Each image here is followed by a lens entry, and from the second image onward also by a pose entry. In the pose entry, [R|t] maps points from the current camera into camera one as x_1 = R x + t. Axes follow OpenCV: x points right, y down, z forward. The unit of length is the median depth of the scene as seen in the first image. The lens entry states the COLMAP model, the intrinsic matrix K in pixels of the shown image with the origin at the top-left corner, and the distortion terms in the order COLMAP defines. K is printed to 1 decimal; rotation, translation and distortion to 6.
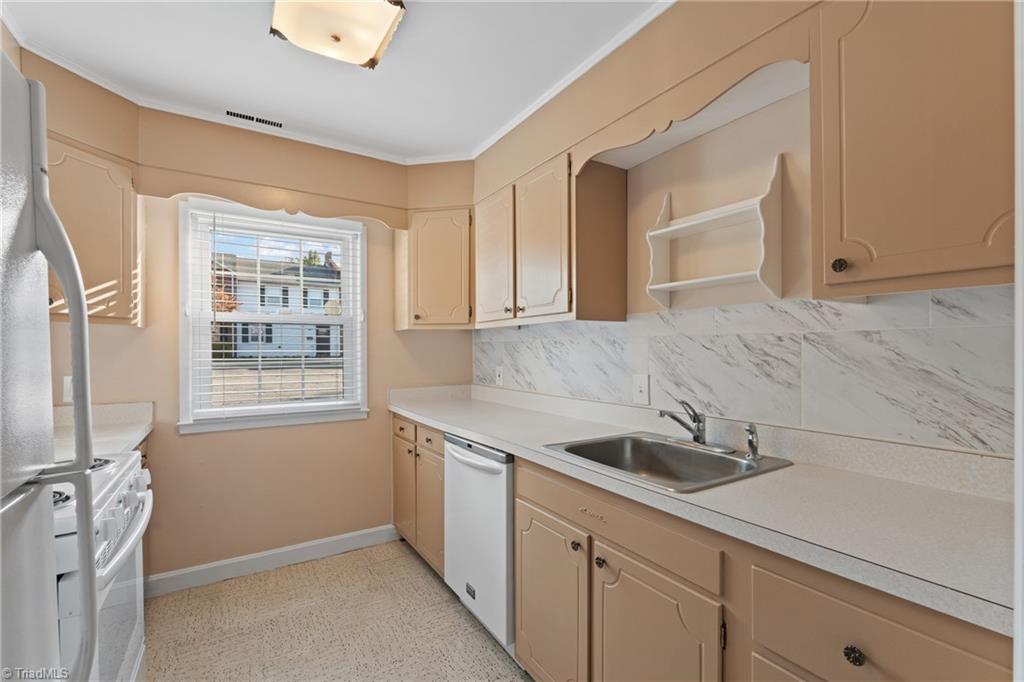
lens RADIAL K [[456.8, 0, 514.9], [0, 456.8, 348.0], [0, 0, 1]] dist [-0.003596, -0.000228]
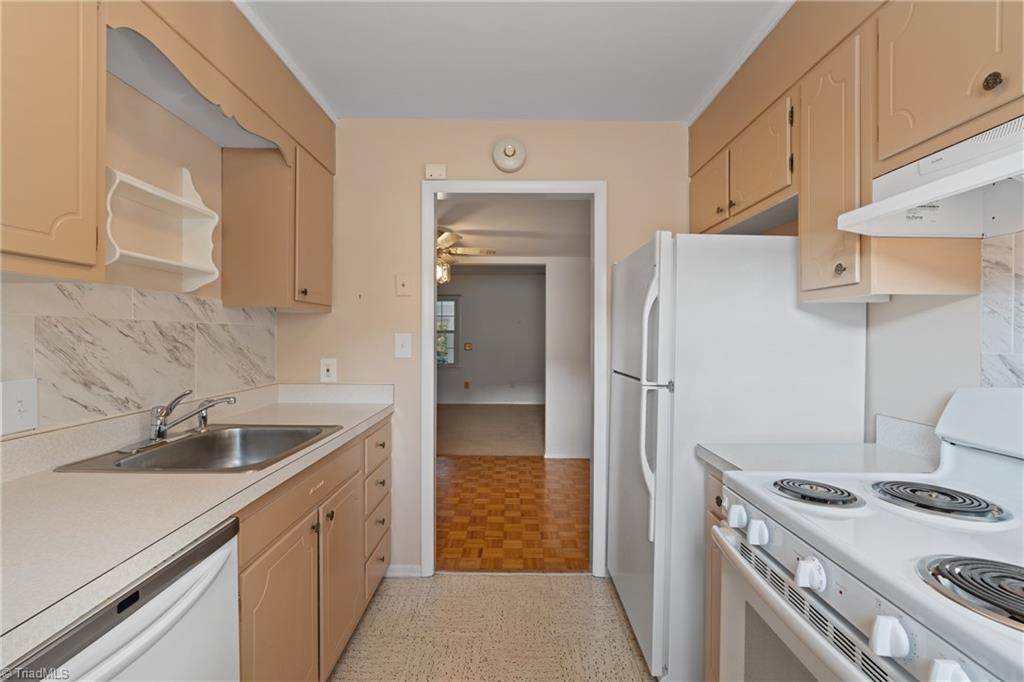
lens RADIAL K [[450.3, 0, 508.4], [0, 450.3, 324.3], [0, 0, 1]] dist [0.002049, 0.000092]
pose [[-0.839021, 0.017611, 0.543813, -0.680969], [0.003295, 0.999622, -0.027290, 0.006205], [-0.544089, -0.021105, -0.838762, 1.402612]]
